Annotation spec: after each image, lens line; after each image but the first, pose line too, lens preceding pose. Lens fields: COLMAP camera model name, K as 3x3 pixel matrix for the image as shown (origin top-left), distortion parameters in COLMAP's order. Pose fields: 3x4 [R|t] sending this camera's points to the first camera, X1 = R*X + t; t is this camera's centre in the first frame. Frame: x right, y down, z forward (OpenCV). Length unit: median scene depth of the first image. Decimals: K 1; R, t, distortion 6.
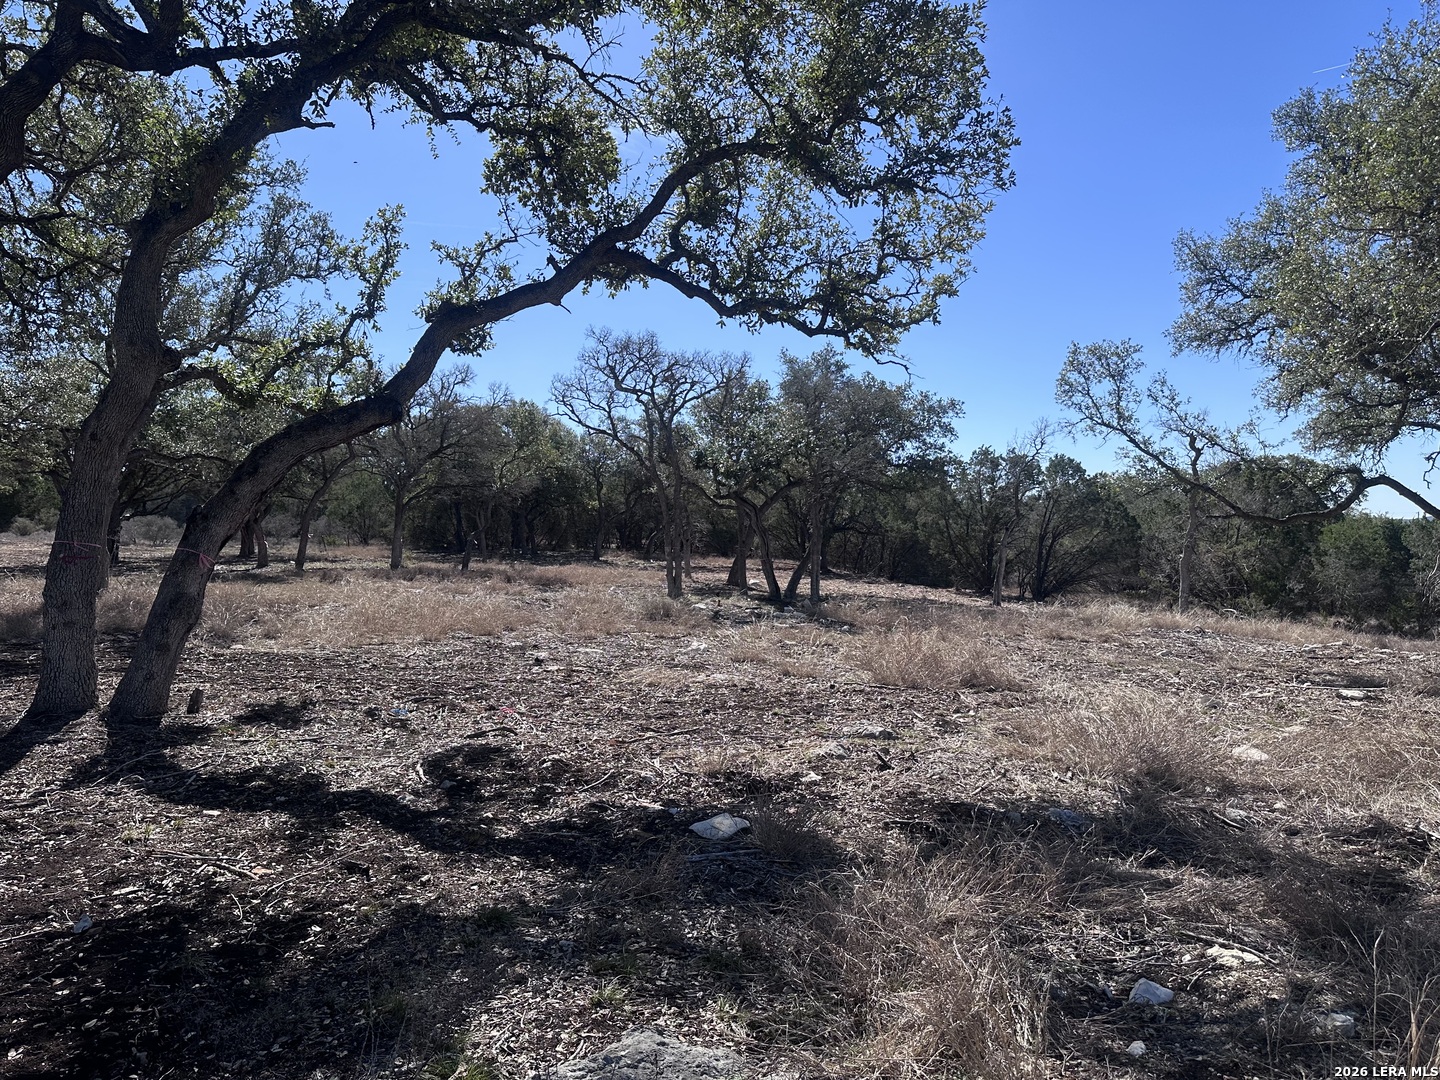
lens RADIAL K [[948.5, 0, 720.0], [0, 948.5, 540.0], [0, 0, 1]] dist [0.034007, -0.097312]
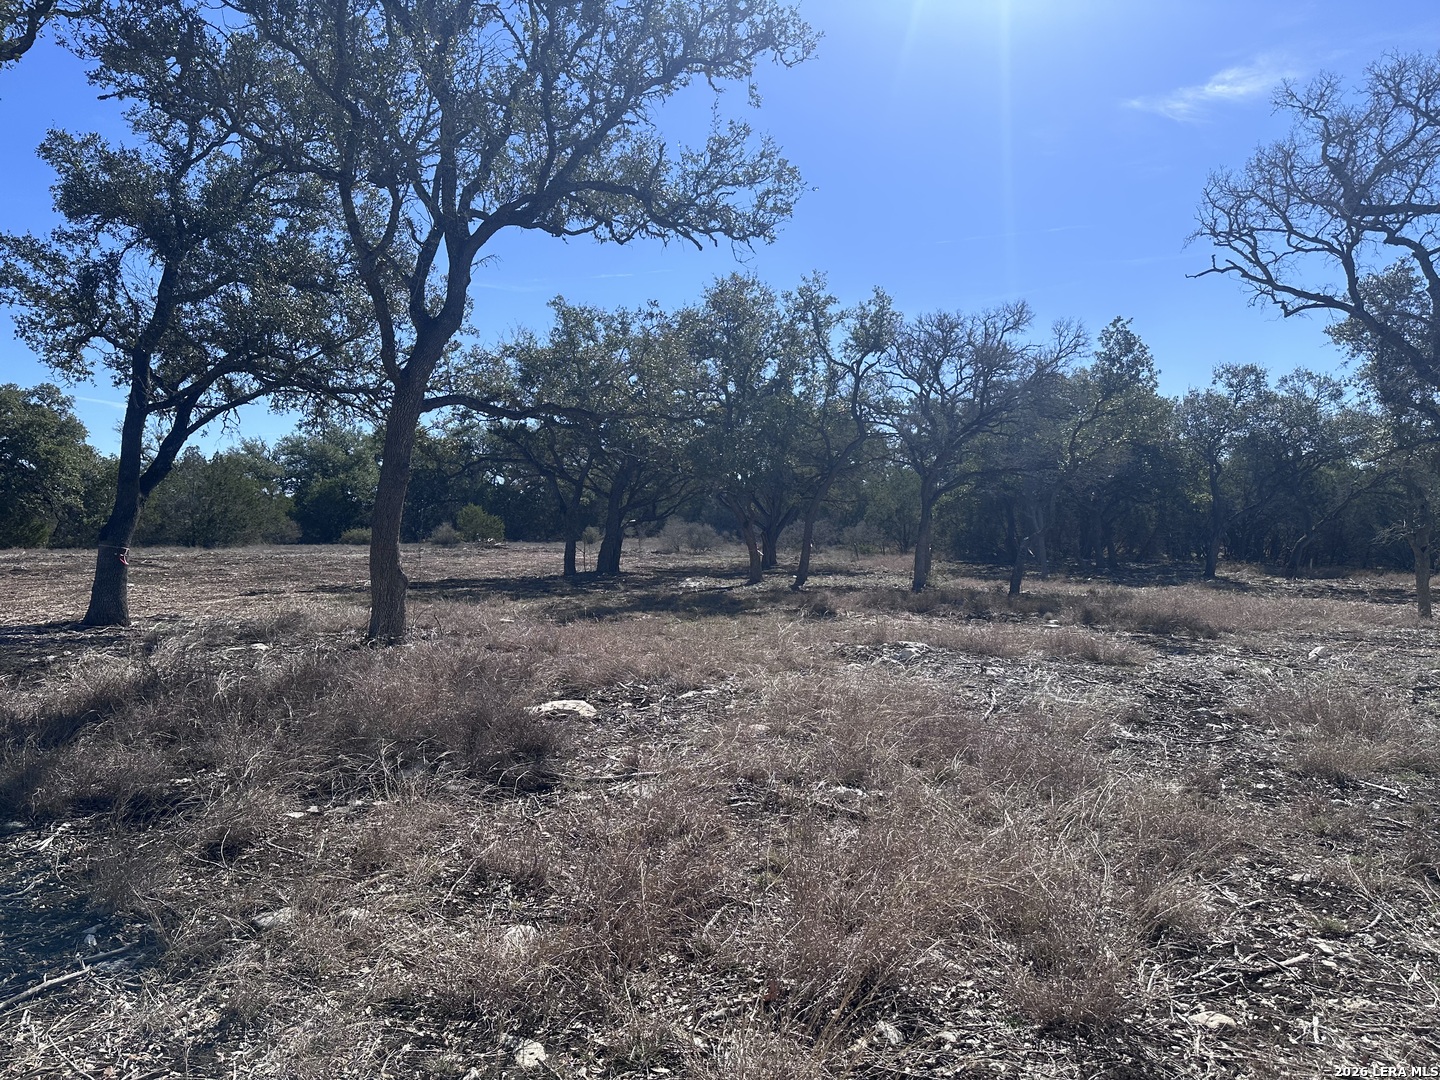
lens RADIAL K [[948.5, 0, 720.0], [0, 948.5, 540.0], [0, 0, 1]] dist [0.034007, -0.097312]
pose [[0.842208, -0.006401, -0.539114, -0.046511], [0.003083, 0.999970, -0.007056, -0.001392], [0.539144, 0.004280, 0.842203, 0.182659]]
